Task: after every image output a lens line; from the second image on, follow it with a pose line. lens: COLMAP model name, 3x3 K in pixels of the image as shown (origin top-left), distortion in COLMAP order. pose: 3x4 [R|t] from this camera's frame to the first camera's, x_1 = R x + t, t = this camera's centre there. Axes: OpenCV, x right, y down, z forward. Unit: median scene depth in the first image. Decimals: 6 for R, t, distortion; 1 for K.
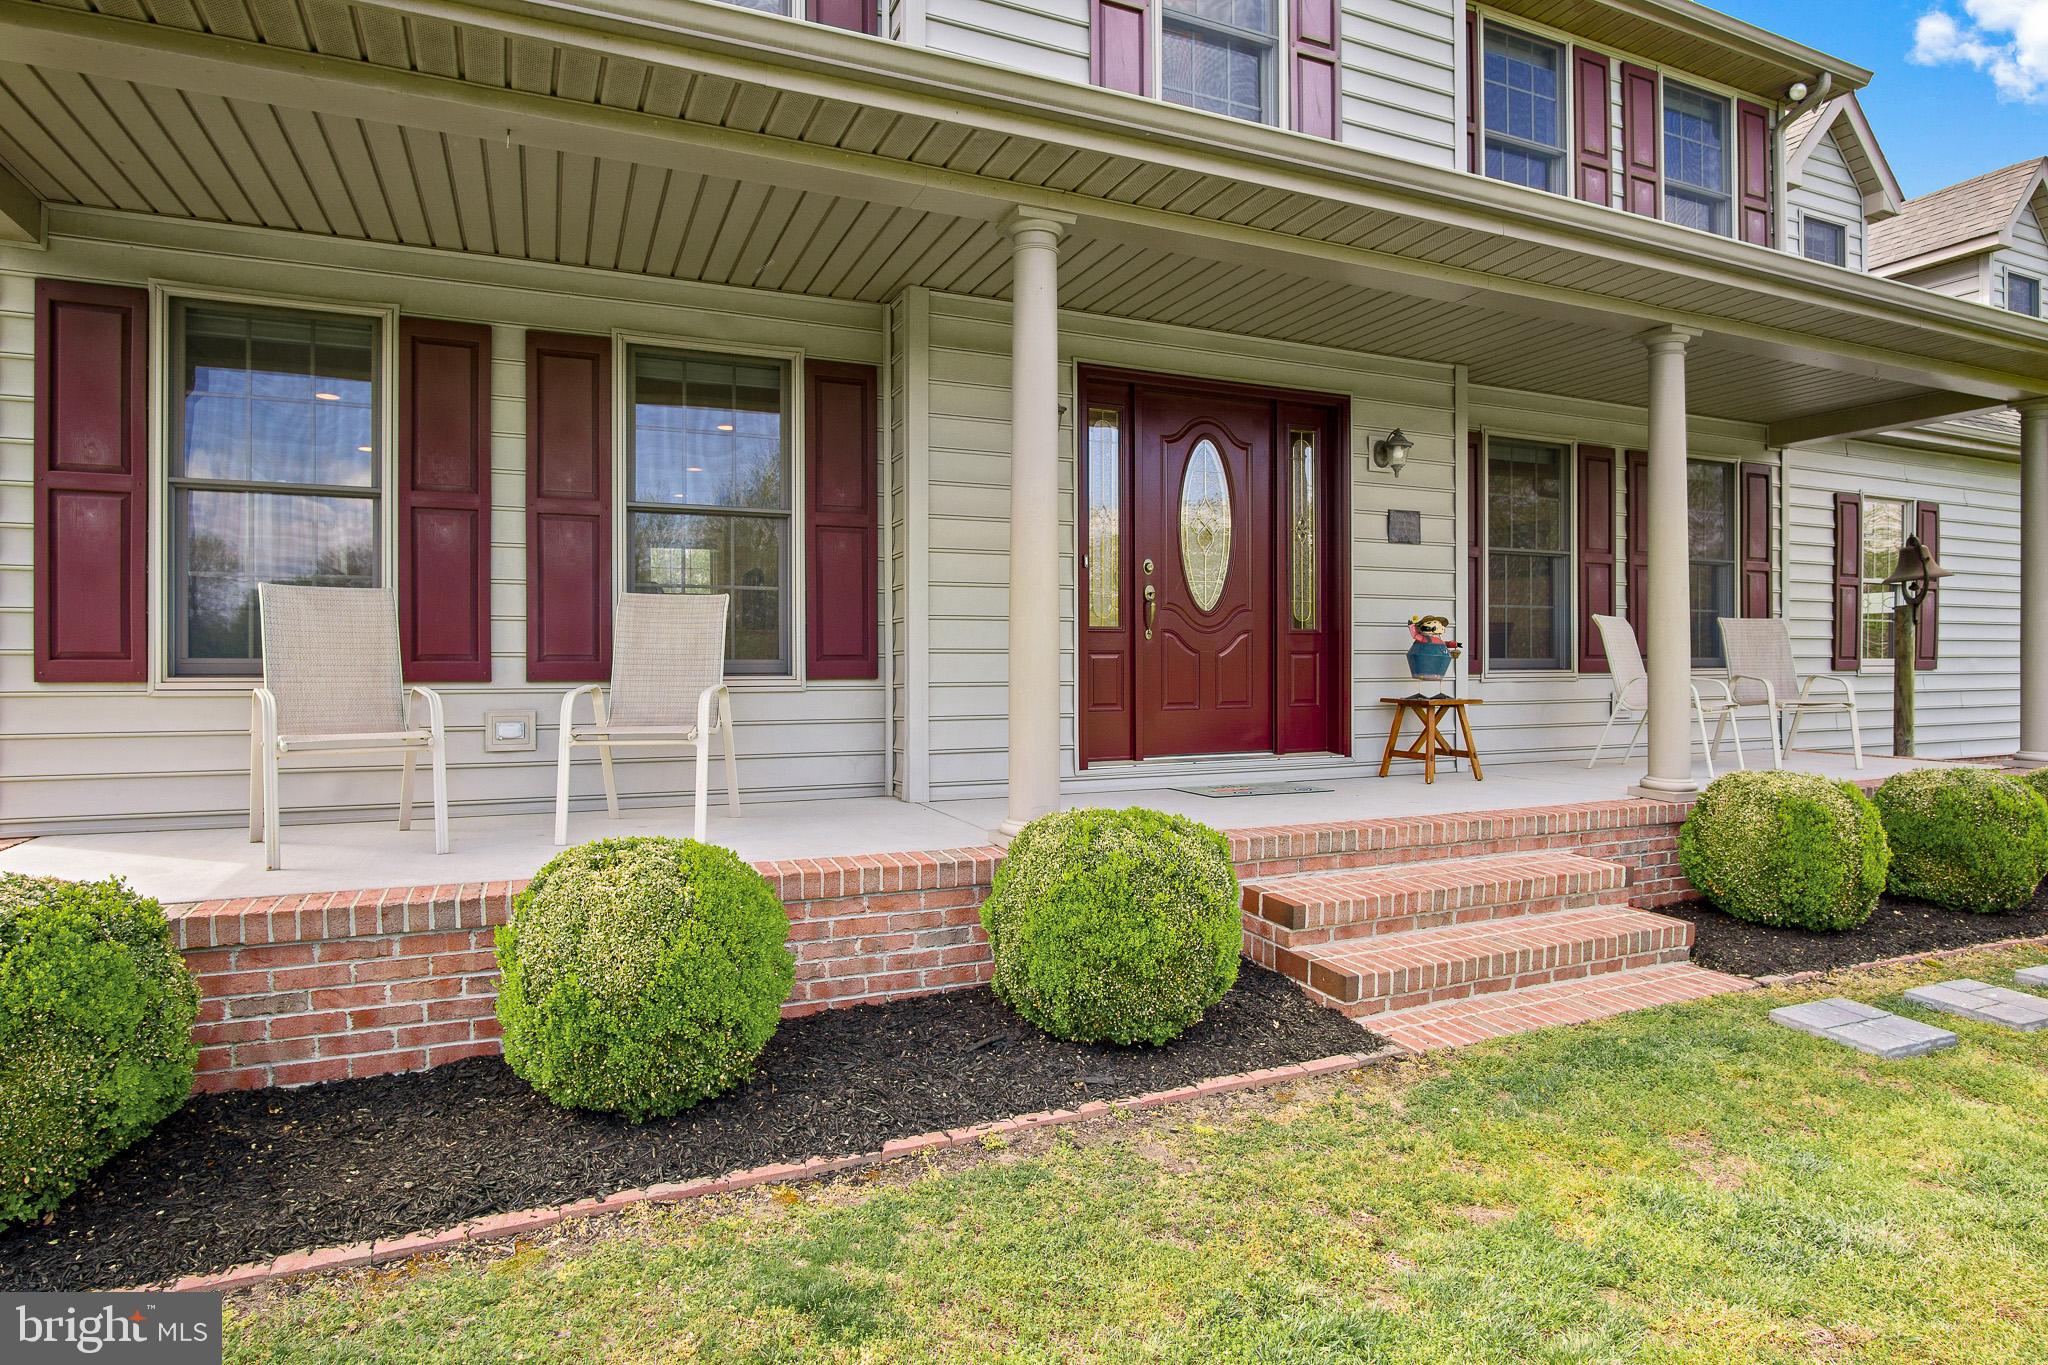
lens RADIAL K [[1123.1, 0, 1026.9], [0, 1123.1, 686.7], [0, 0, 1]] dist [-0.016936, 0.000193]
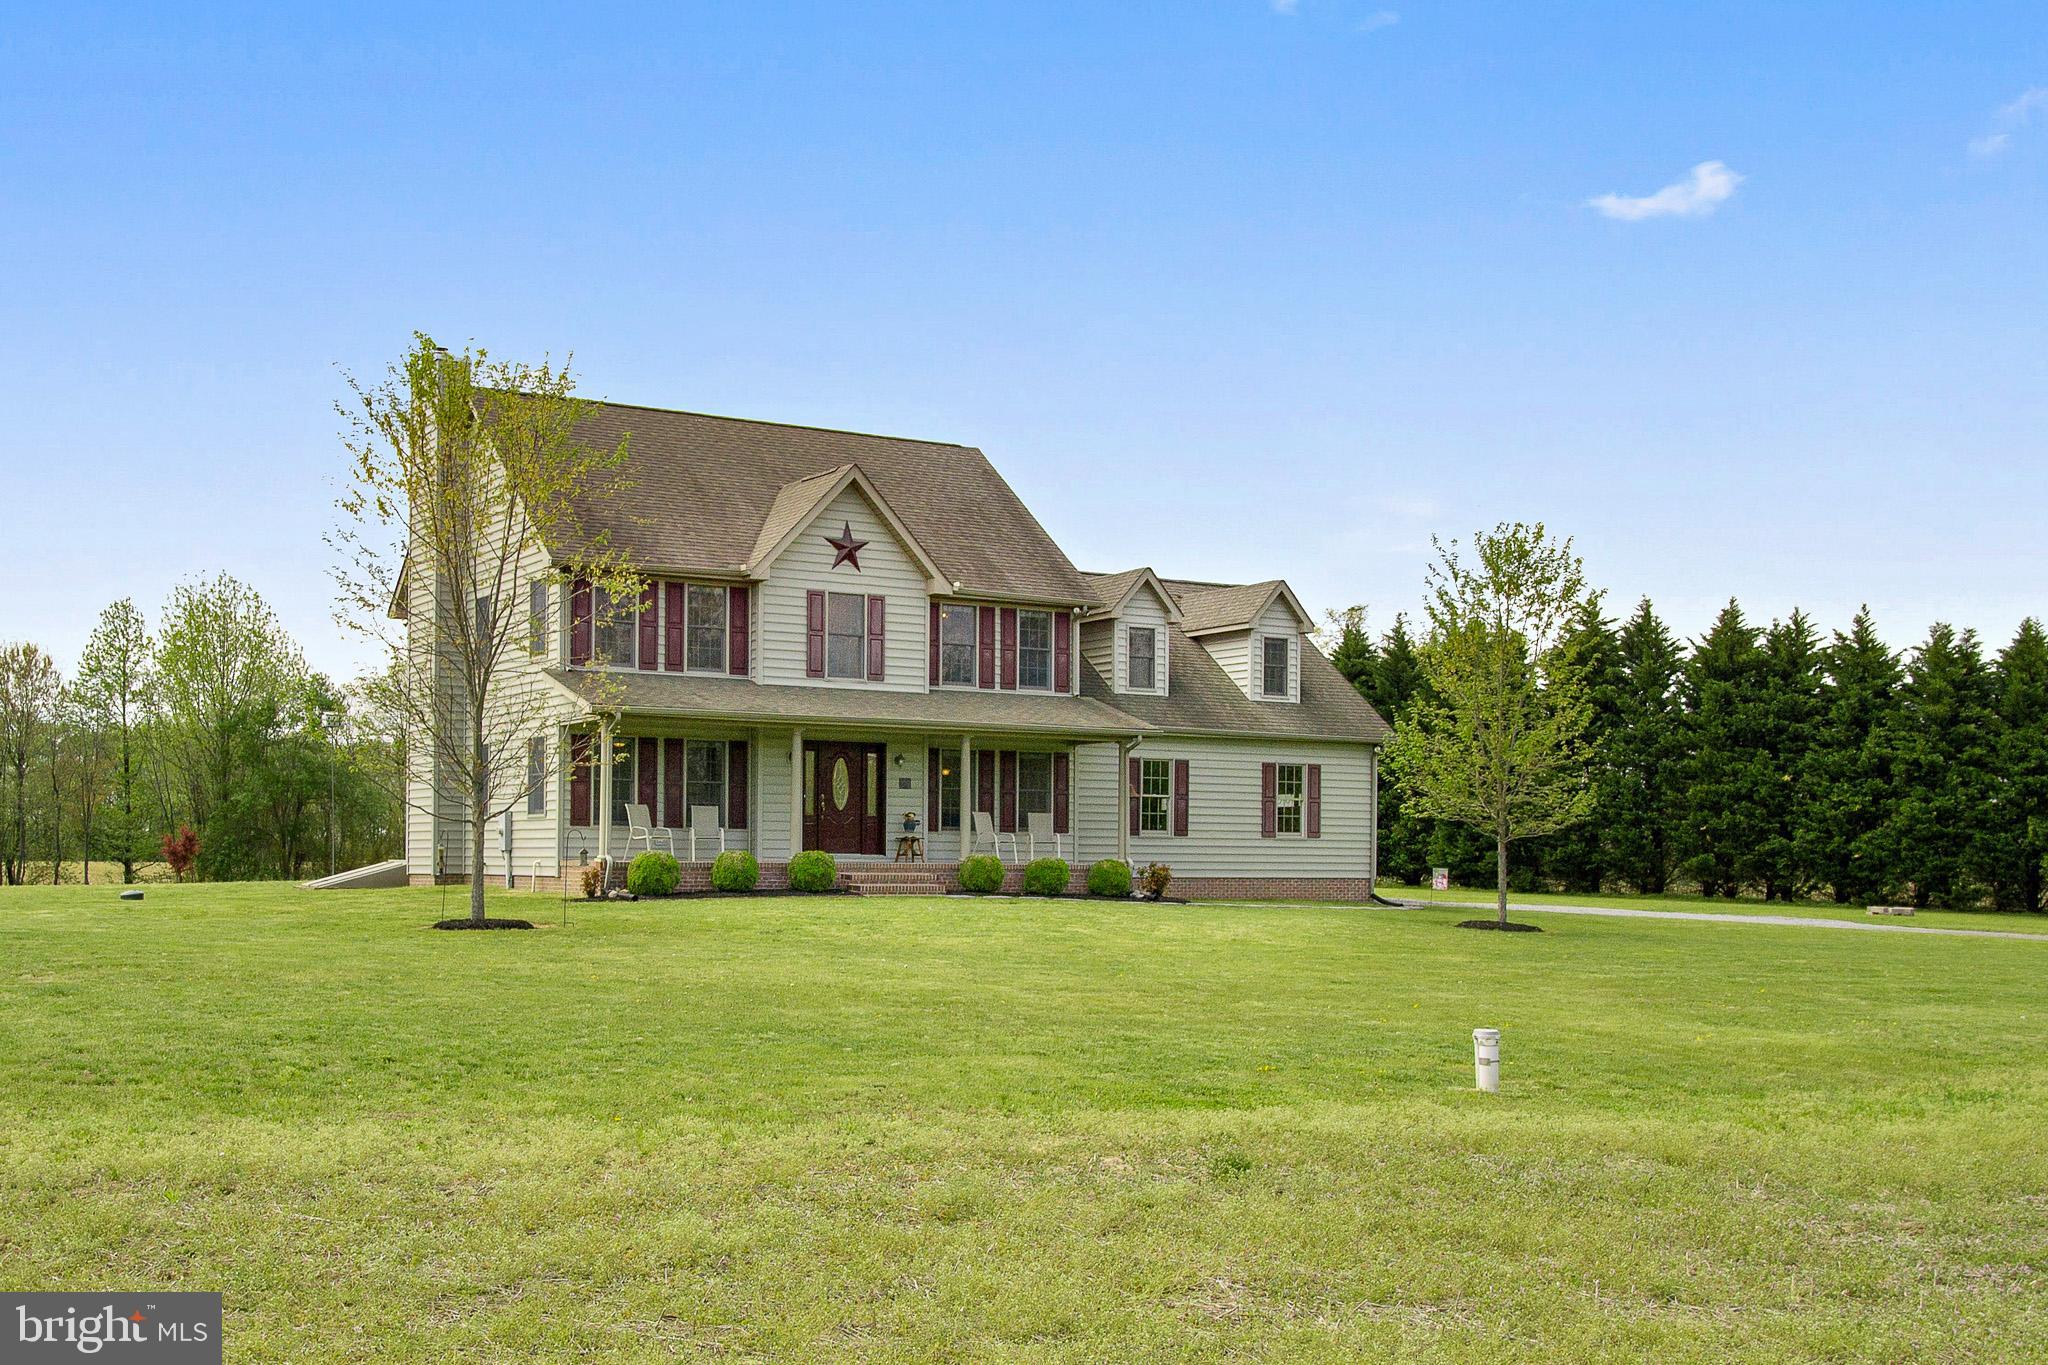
lens RADIAL K [[2492.4, 0, 1024.0], [0, 2492.4, 682.5], [0, 0, 1]] dist [-0.001296, 0.001533]
pose [[0.985790, 0.019467, 0.166850, -0.519424], [-0.003208, 0.995263, -0.097171, 0.260319], [-0.167951, 0.095255, 0.981182, -6.110461]]
